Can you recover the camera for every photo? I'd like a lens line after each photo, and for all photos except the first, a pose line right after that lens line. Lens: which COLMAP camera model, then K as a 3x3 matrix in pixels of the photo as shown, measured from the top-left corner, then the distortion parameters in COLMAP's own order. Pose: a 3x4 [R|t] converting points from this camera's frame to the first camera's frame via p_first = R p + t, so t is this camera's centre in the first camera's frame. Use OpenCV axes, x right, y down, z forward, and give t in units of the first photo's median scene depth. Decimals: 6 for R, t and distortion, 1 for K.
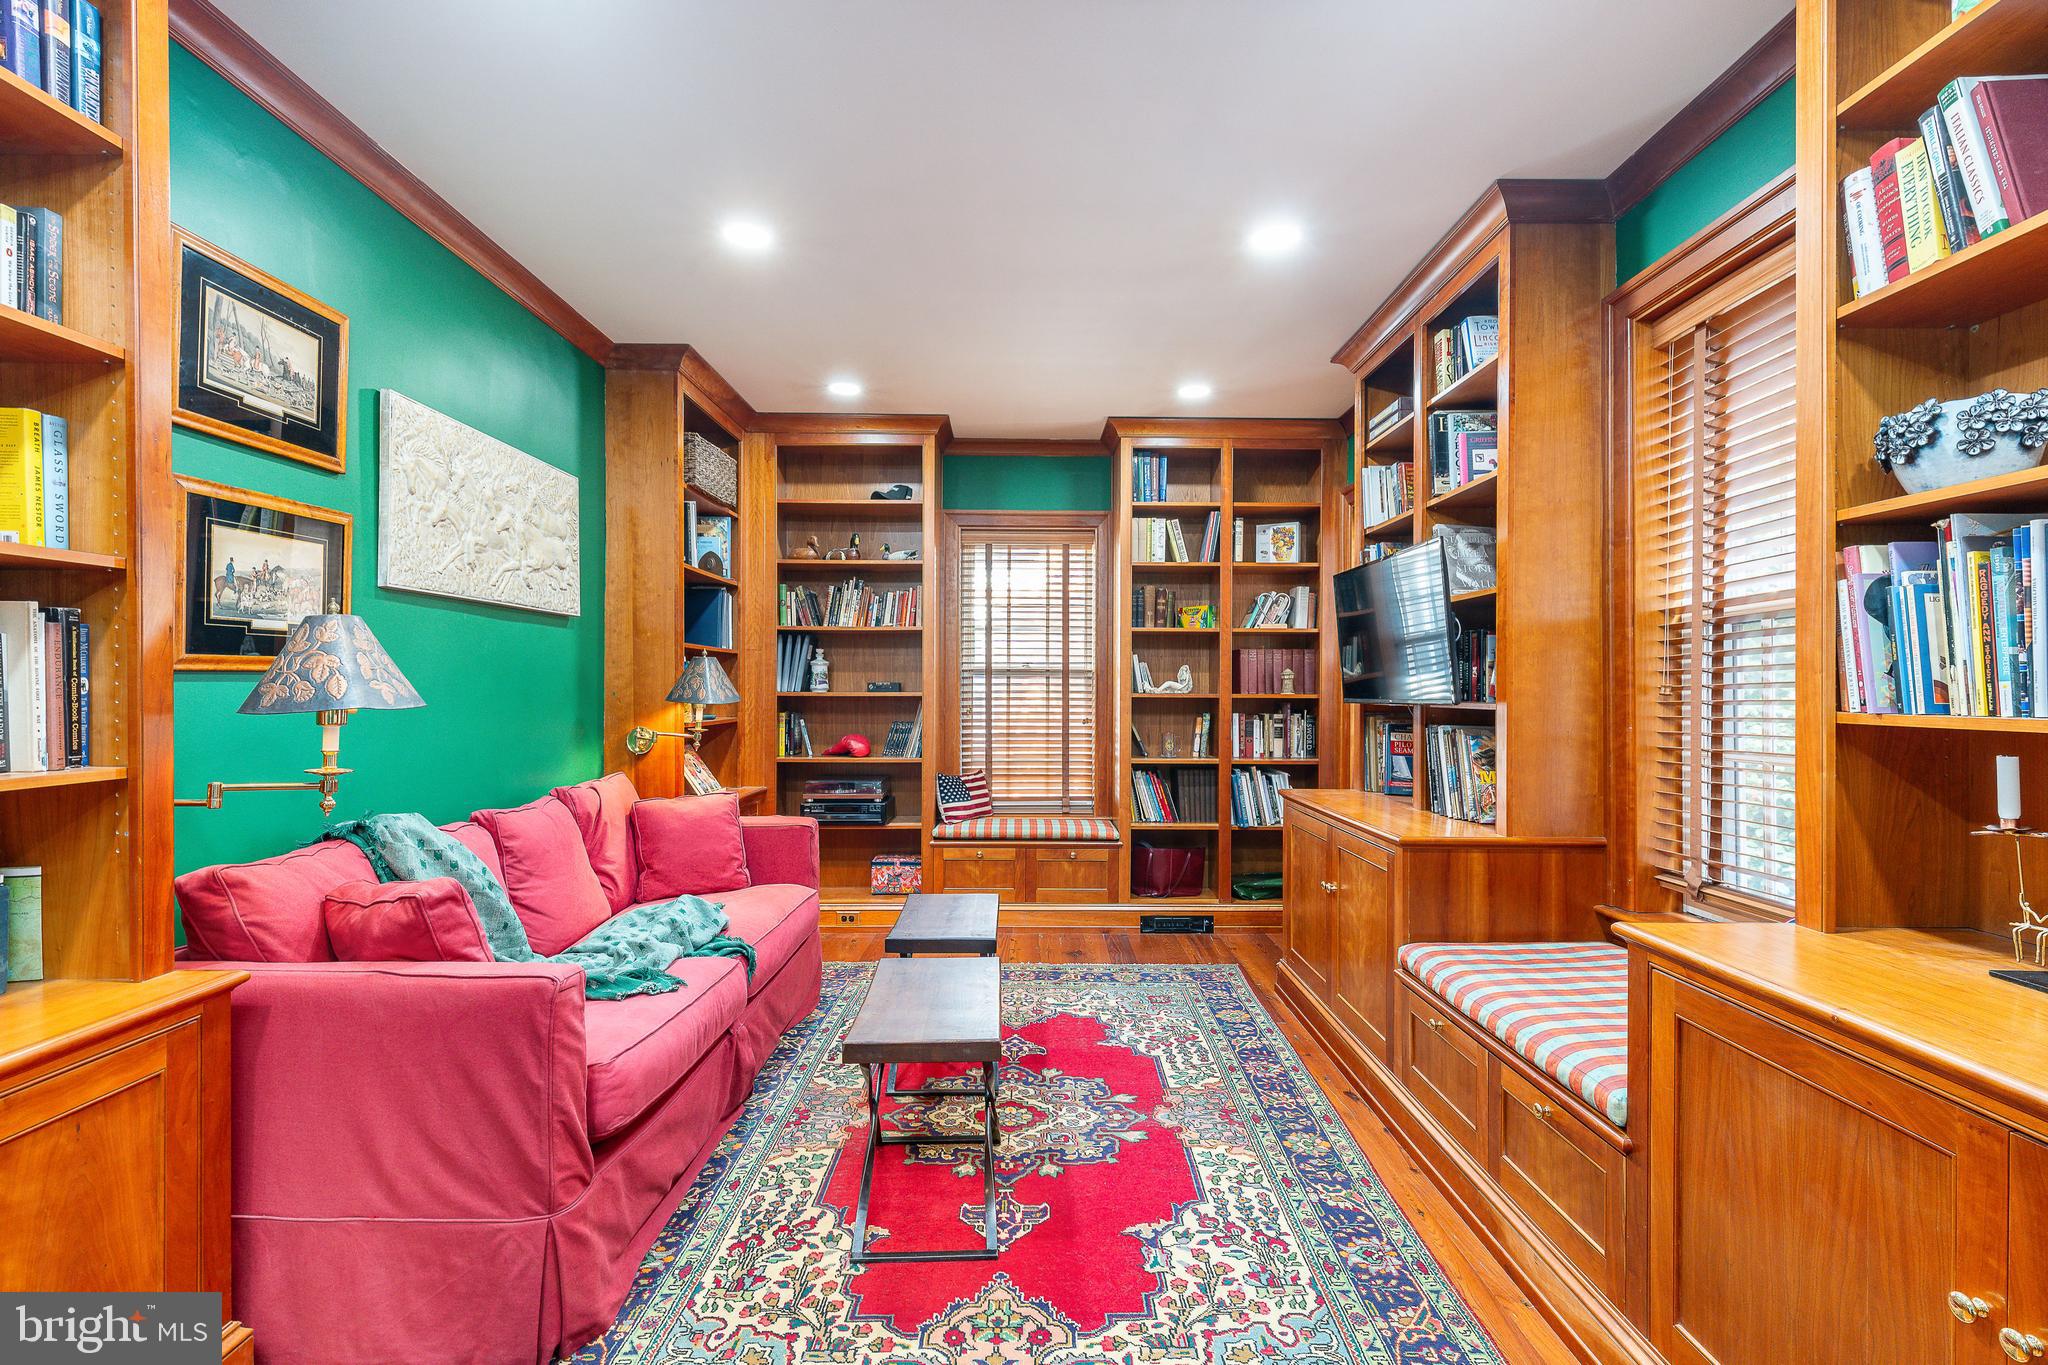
lens RADIAL K [[920.0, 0, 1030.9], [0, 920.0, 685.1], [0, 0, 1]] dist [0.002148, -0.000266]
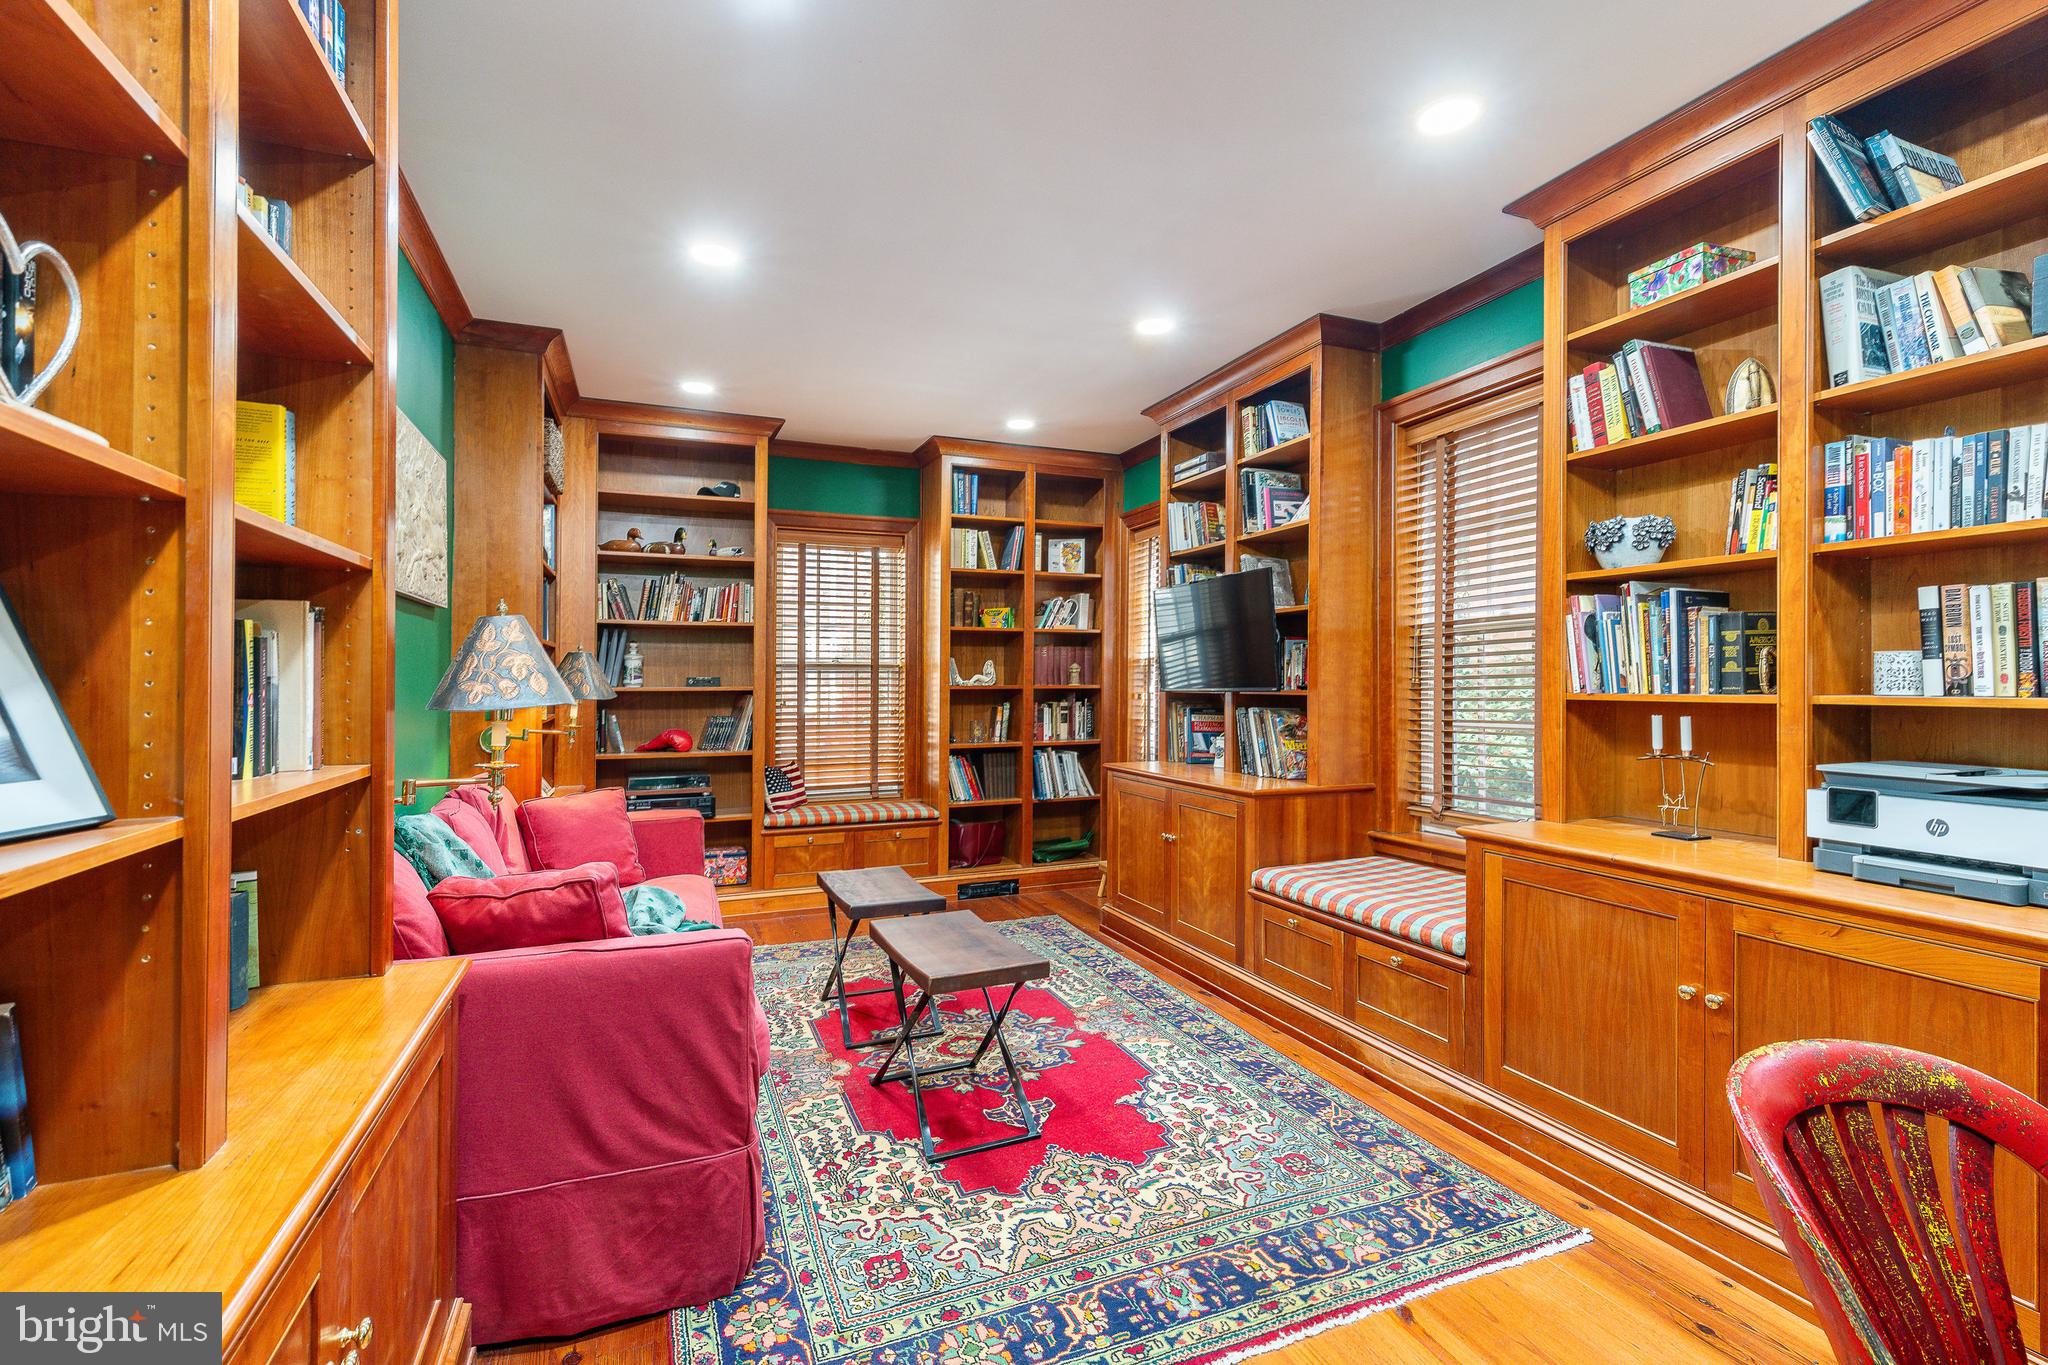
lens RADIAL K [[920.0, 0, 1021.5], [0, 920.0, 678.0], [0, 0, 1]] dist [0.002148, -0.000266]
pose [[0.929265, -0.004935, 0.369382, -0.457594], [0.004565, 0.999988, 0.001875, -0.003536], [-0.369387, -0.000057, 0.929276, -0.135804]]
